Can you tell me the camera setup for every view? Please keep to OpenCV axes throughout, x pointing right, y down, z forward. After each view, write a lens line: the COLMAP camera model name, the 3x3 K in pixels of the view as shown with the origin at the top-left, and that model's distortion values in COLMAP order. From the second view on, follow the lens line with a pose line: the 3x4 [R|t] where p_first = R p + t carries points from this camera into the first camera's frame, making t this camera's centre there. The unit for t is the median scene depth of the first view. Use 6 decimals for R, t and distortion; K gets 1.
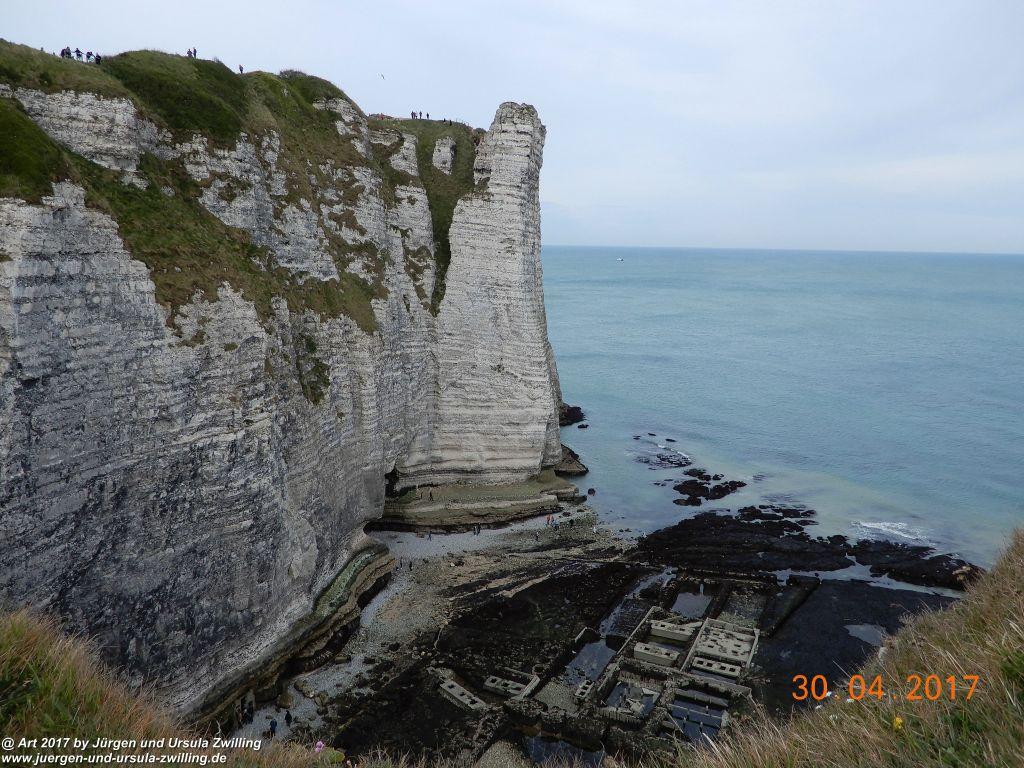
lens RADIAL K [[795.2, 0, 510.2], [0, 795.2, 382.3], [0, 0, 1]] dist [-0.014373, 0.006900]
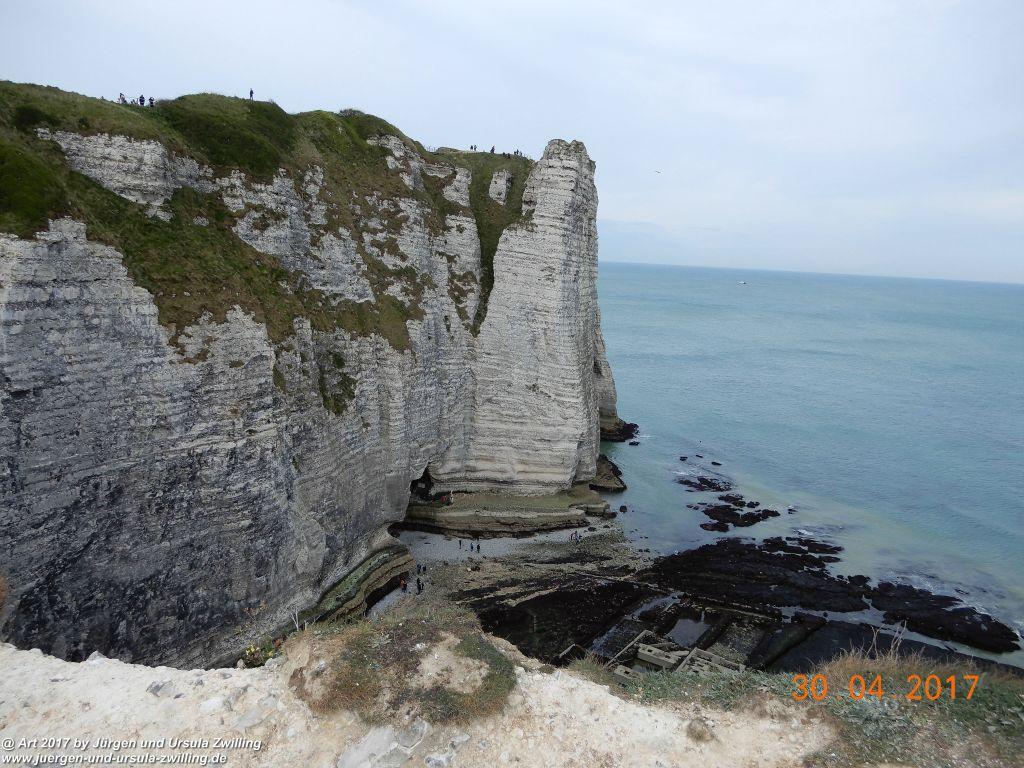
lens RADIAL K [[735.0, 0, 509.1], [0, 735.0, 380.9], [0, 0, 1]] dist [0.009165, 0.000874]
pose [[0.988500, 0.059068, -0.139208, 0.115628], [-0.060130, 0.998185, -0.003431, -0.027566], [0.138753, 0.011762, 0.990257, 0.020925]]
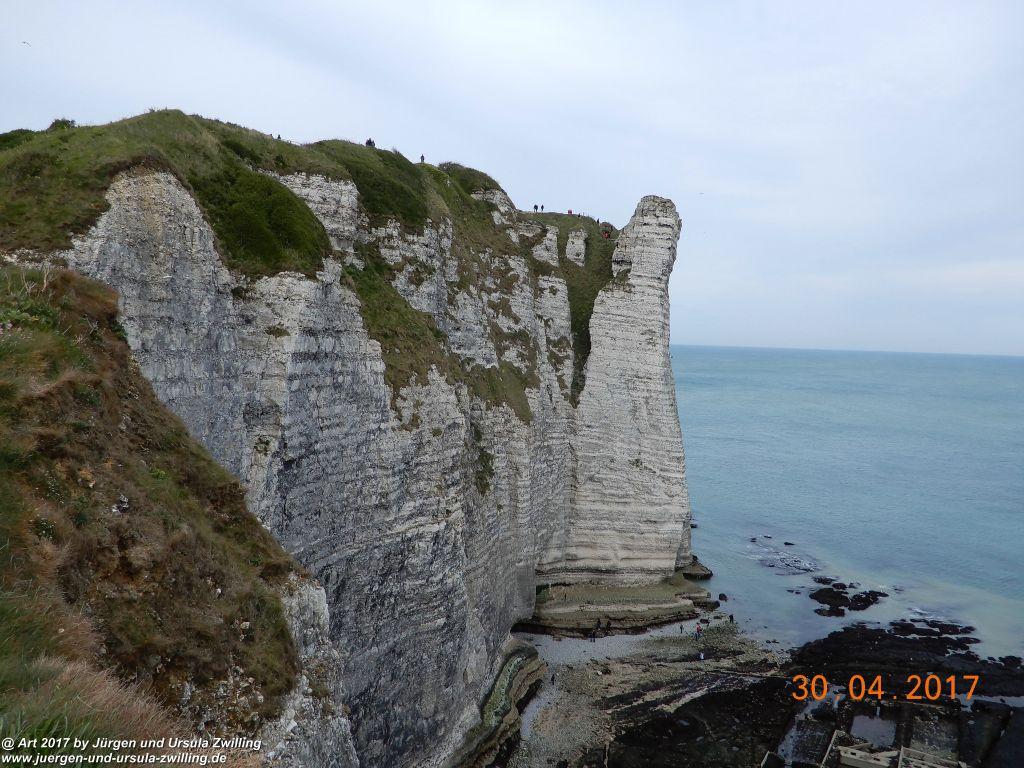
lens RADIAL K [[795.2, 0, 510.2], [0, 795.2, 382.3], [0, 0, 1]] dist [-0.014373, 0.006900]
pose [[0.997705, 0.019994, -0.064698, -0.137458], [-0.027538, 0.992645, -0.117889, 0.004128], [0.061865, 0.119400, 0.990917, 0.031678]]
